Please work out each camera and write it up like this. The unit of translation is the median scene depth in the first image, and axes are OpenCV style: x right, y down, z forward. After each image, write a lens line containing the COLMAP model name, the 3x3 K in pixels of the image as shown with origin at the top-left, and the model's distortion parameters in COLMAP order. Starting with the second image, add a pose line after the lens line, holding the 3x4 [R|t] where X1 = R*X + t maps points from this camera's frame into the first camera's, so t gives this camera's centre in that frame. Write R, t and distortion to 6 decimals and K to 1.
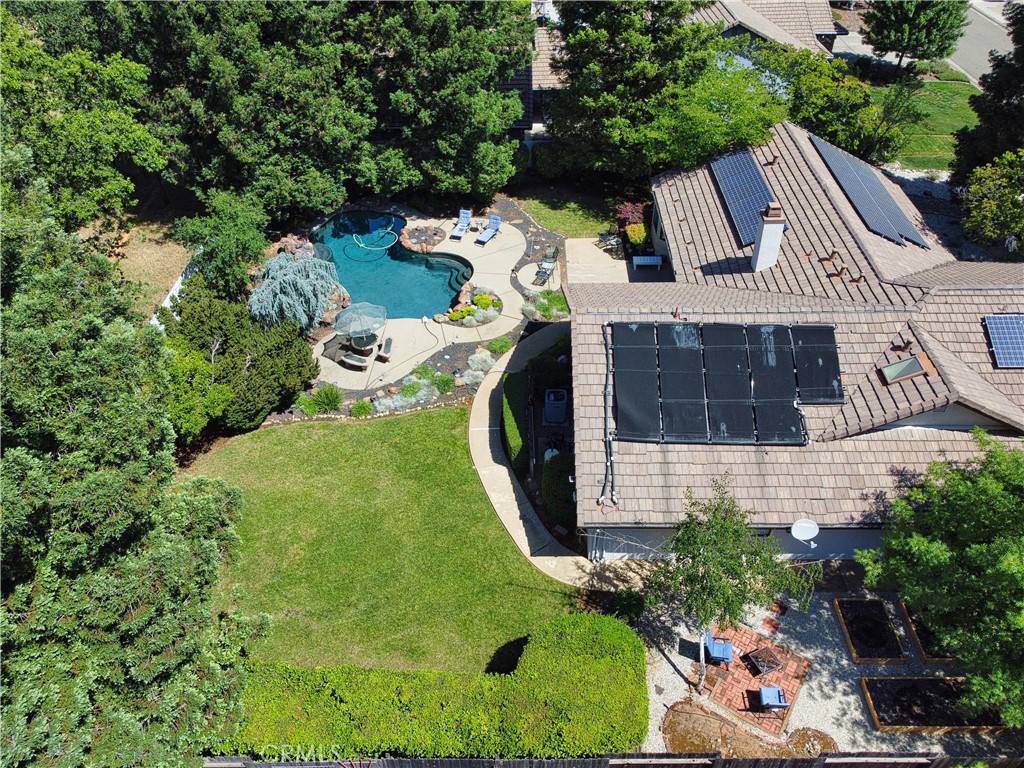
lens RADIAL K [[775.4, 0, 509.4], [0, 775.4, 384.1], [0, 0, 1]] dist [-0.000936, -0.006774]
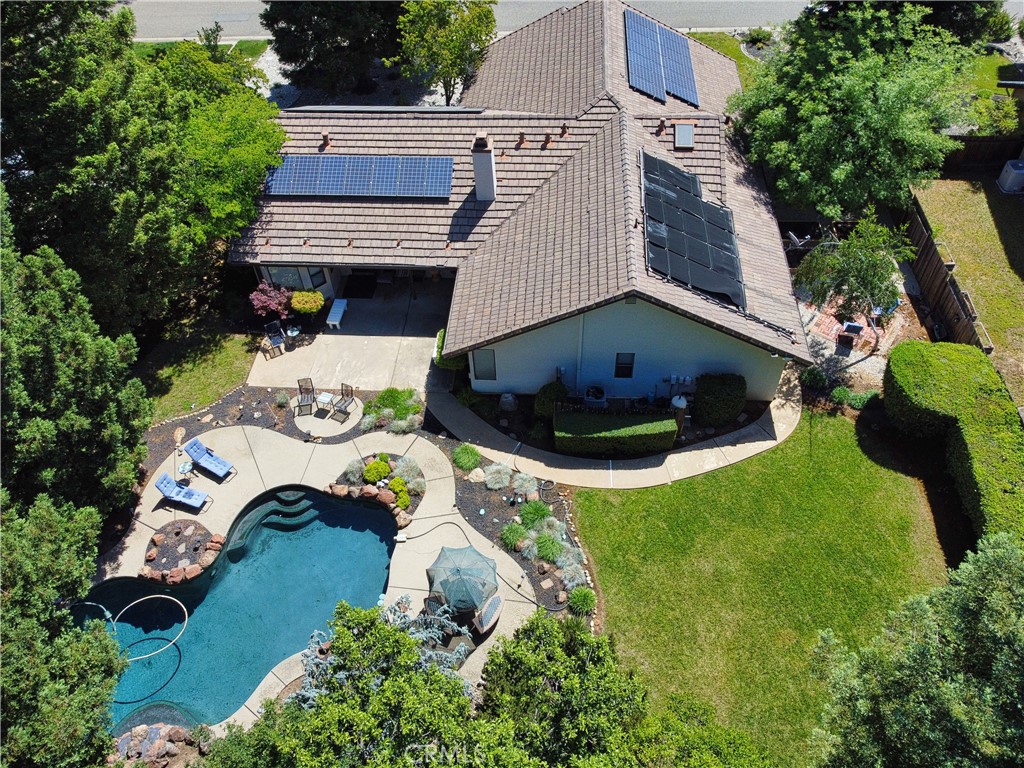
lens RADIAL K [[775.4, 0, 510.5], [0, 775.4, 386.0], [0, 0, 1]] dist [-0.000936, -0.006774]
pose [[0.057882, -0.739793, 0.670341, -0.606415], [0.681992, 0.519667, 0.514619, -0.577263], [-0.729065, 0.427380, 0.534612, 0.585597]]
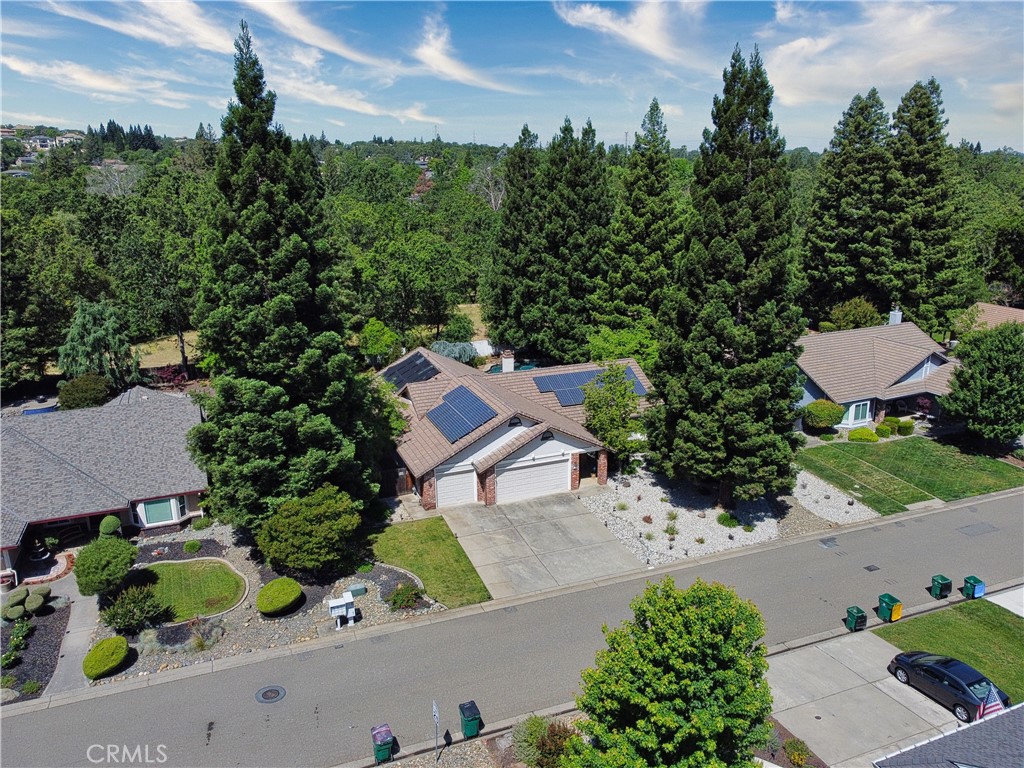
lens RADIAL K [[775.4, 0, 511.8], [0, 775.4, 384.9], [0, 0, 1]] dist [-0.000936, -0.006774]
pose [[0.378945, 0.265623, -0.886479, 2.459042], [-0.602371, 0.798005, -0.018384, -0.119848], [0.702531, 0.540956, 0.462404, 0.016044]]
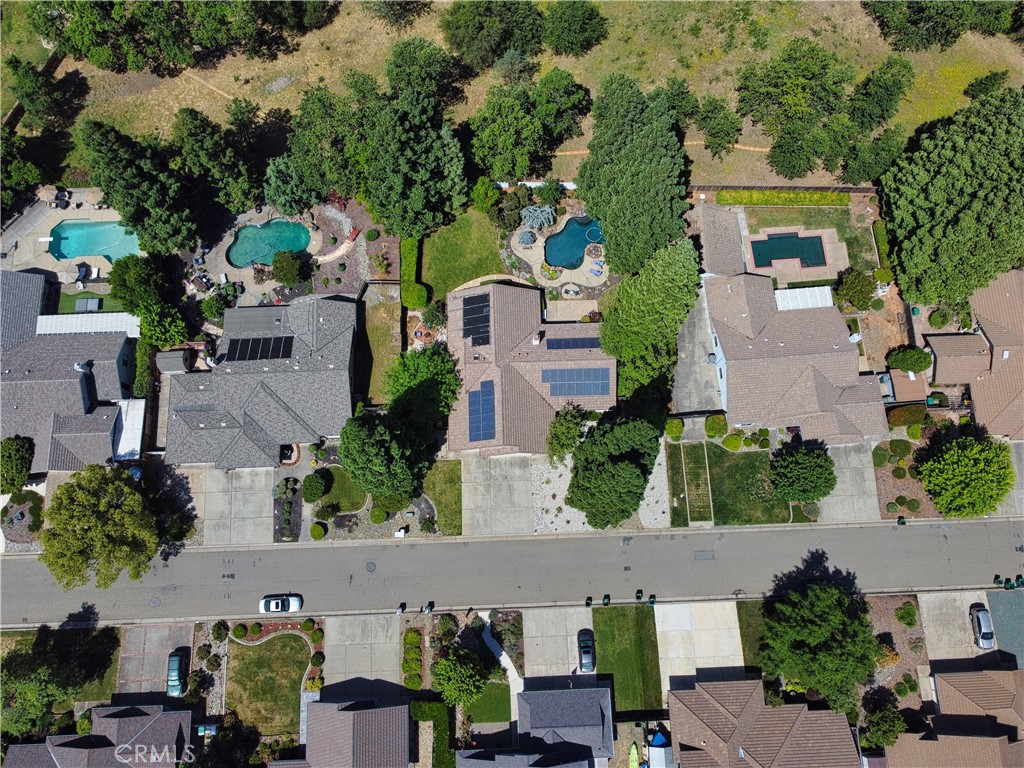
lens RADIAL K [[775.4, 0, 512.4], [0, 775.4, 381.2], [0, 0, 1]] dist [-0.000936, -0.006774]
pose [[0.046105, 0.971232, -0.233627, 1.394712], [-0.663961, 0.204533, 0.719251, -2.715115], [0.746344, 0.121958, 0.654291, -1.386325]]
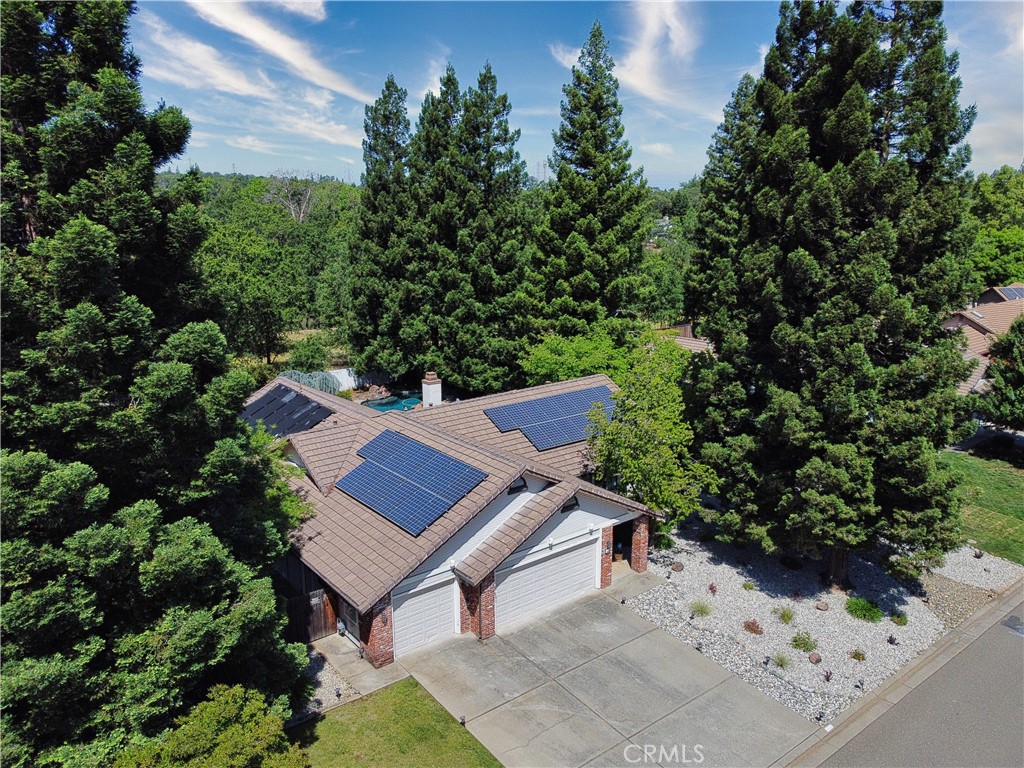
lens RADIAL K [[775.4, 0, 511.1], [0, 775.4, 384.8], [0, 0, 1]] dist [-0.000936, -0.006774]
pose [[0.628499, 0.191430, -0.753886, 1.612788], [-0.513589, 0.830038, -0.217402, 0.033807], [0.584137, 0.523824, 0.619994, 0.188180]]
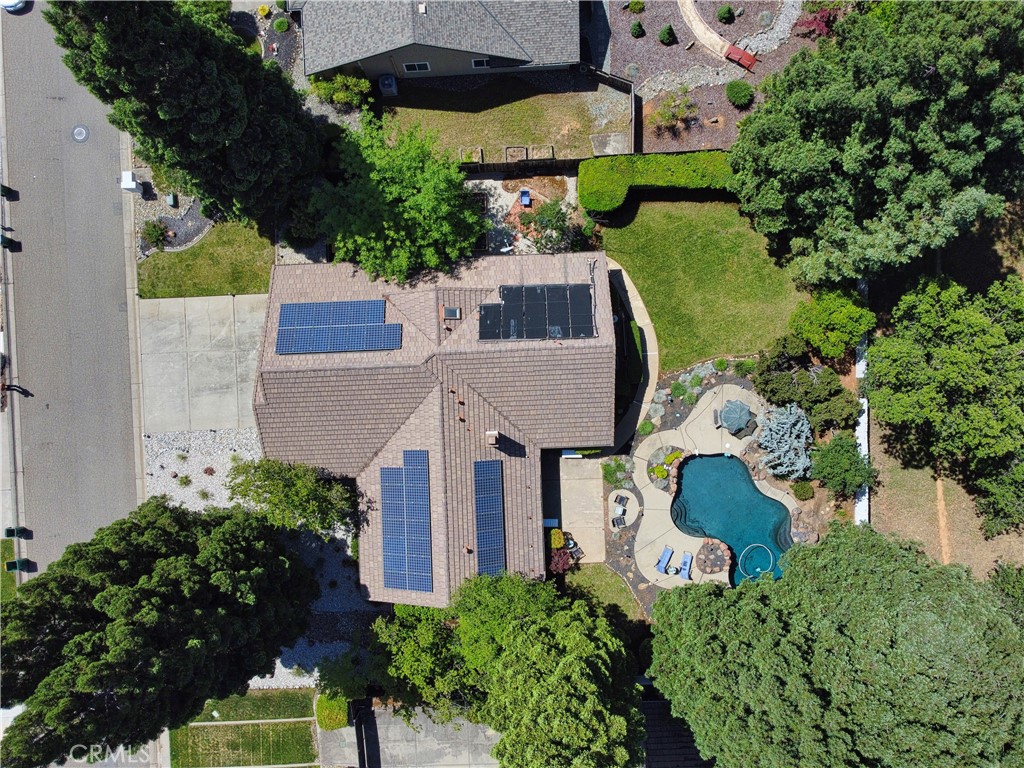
lens RADIAL K [[775.4, 0, 514.8], [0, 775.4, 385.1], [0, 0, 1]] dist [-0.000936, -0.006774]
pose [[-0.998193, 0.055293, 0.023534, 0.258007], [-0.018053, -0.649462, 0.760179, -1.437536], [0.057317, 0.758381, 0.649287, -0.144808]]
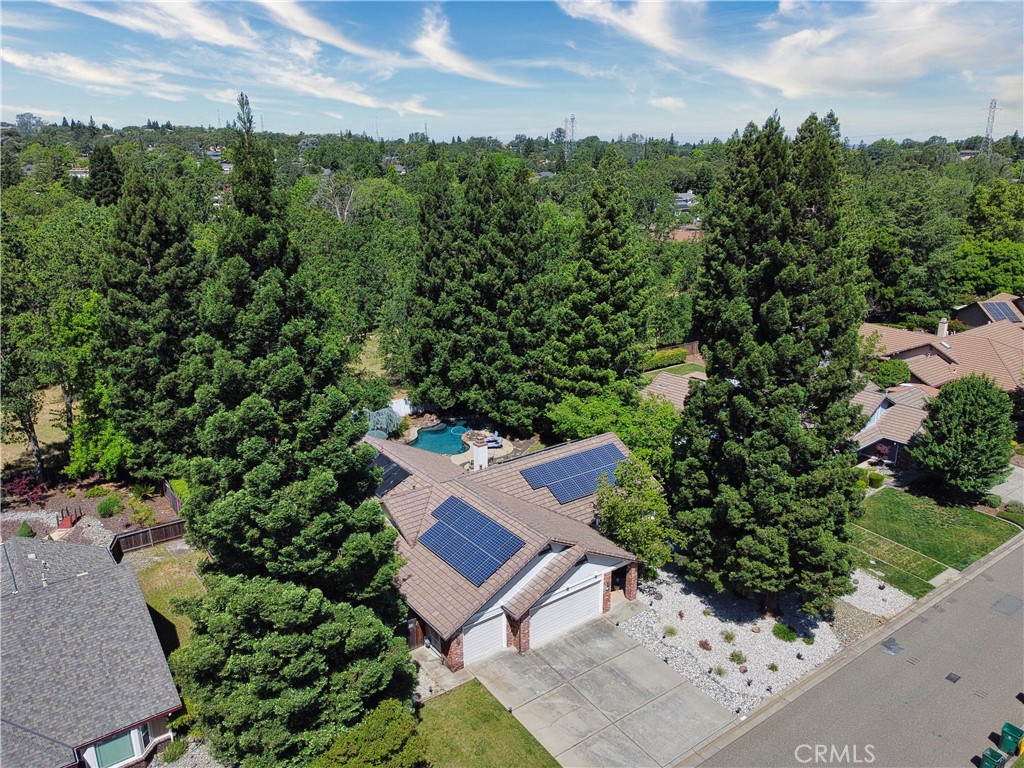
lens RADIAL K [[775.4, 0, 511.5], [0, 775.4, 385.4], [0, 0, 1]] dist [-0.000936, -0.006774]
pose [[0.602588, 0.247181, -0.758808, 1.909307], [-0.524111, 0.839609, -0.142707, -0.106297], [0.601827, 0.483693, 0.635488, -0.272994]]
